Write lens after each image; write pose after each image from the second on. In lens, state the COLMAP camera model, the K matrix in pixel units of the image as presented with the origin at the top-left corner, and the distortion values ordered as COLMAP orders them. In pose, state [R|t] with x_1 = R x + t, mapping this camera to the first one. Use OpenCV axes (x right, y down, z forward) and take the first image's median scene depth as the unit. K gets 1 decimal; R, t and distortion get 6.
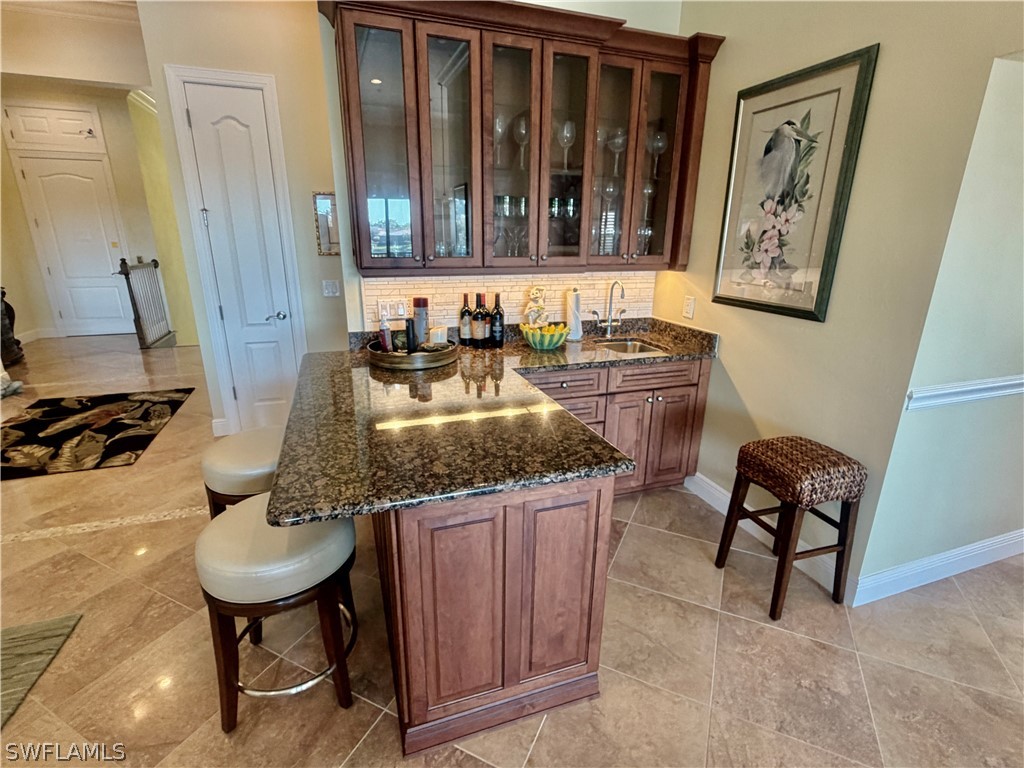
lens RADIAL K [[490.8, 0, 508.0], [0, 490.8, 389.0], [0, 0, 1]] dist [-0.002302, 0.001407]
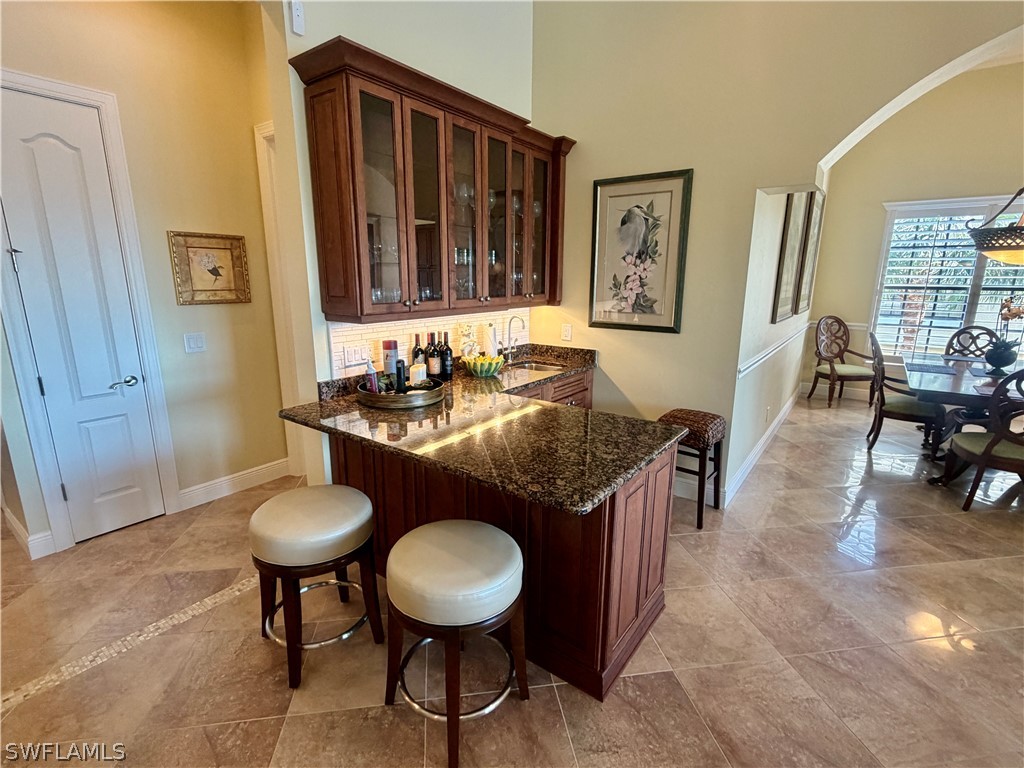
lens RADIAL K [[490.8, 0, 509.4], [0, 490.8, 389.1], [0, 0, 1]] dist [-0.002302, 0.001407]
pose [[0.824960, -0.134012, 0.549074, -0.573375], [0.173551, 0.984613, -0.020439, -0.019651], [-0.537886, 0.112154, 0.835524, 0.004690]]
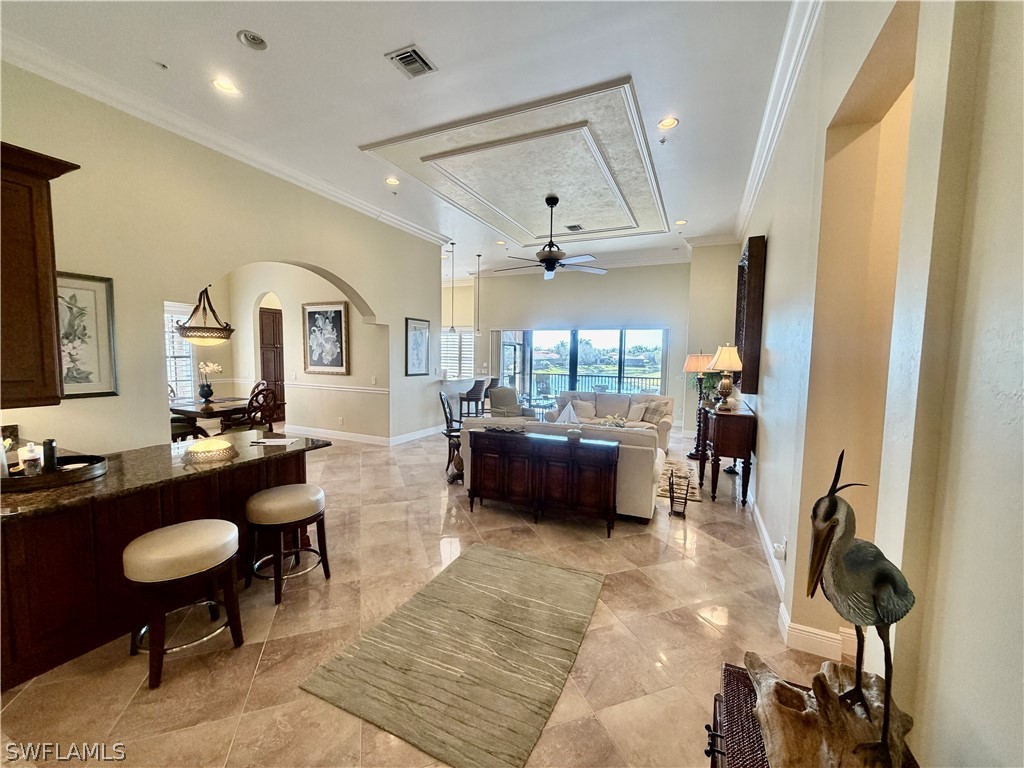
lens RADIAL K [[409.5, 0, 505.0], [0, 409.5, 384.6], [0, 0, 1]] dist [0.002077, 0.000201]
pose [[-0.702832, -0.076292, 0.707253, -1.442390], [0.192199, 0.936888, 0.292061, -0.311068], [-0.684899, 0.341203, -0.643812, 0.821548]]
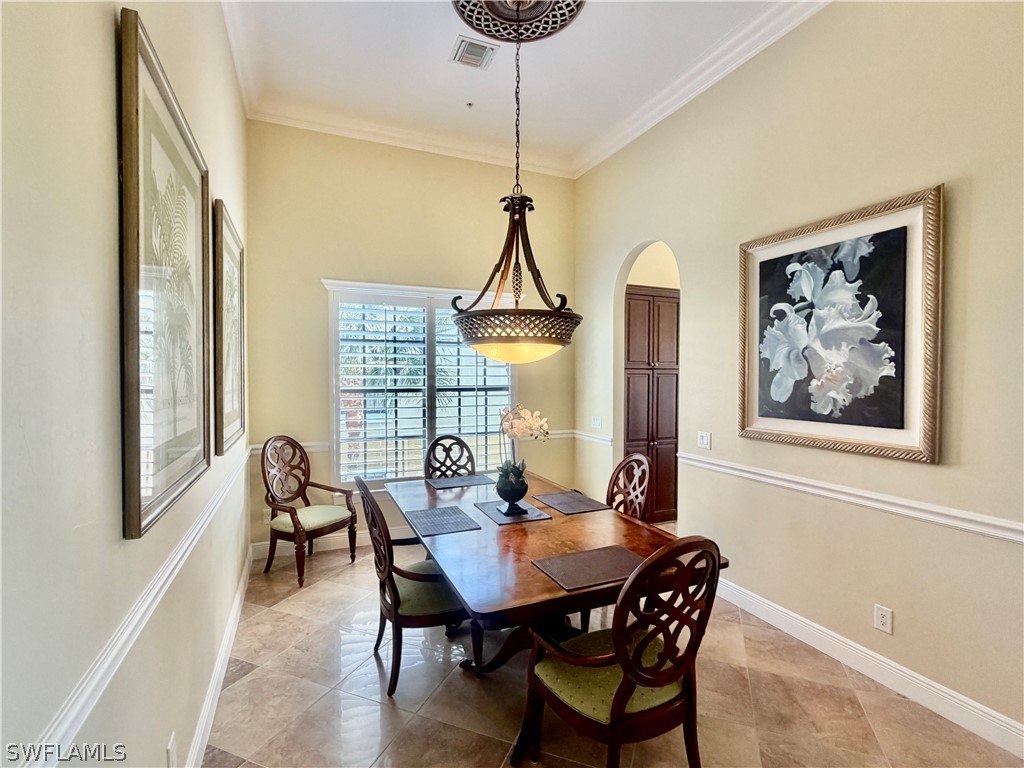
lens RADIAL K [[490.8, 0, 511.2], [0, 490.8, 386.0], [0, 0, 1]] dist [-0.002302, 0.001407]
pose [[-0.062625, -0.034700, 0.997434, 0.511739], [0.298134, 0.953113, 0.051877, -0.165711], [-0.952468, 0.300617, -0.049343, 0.458807]]
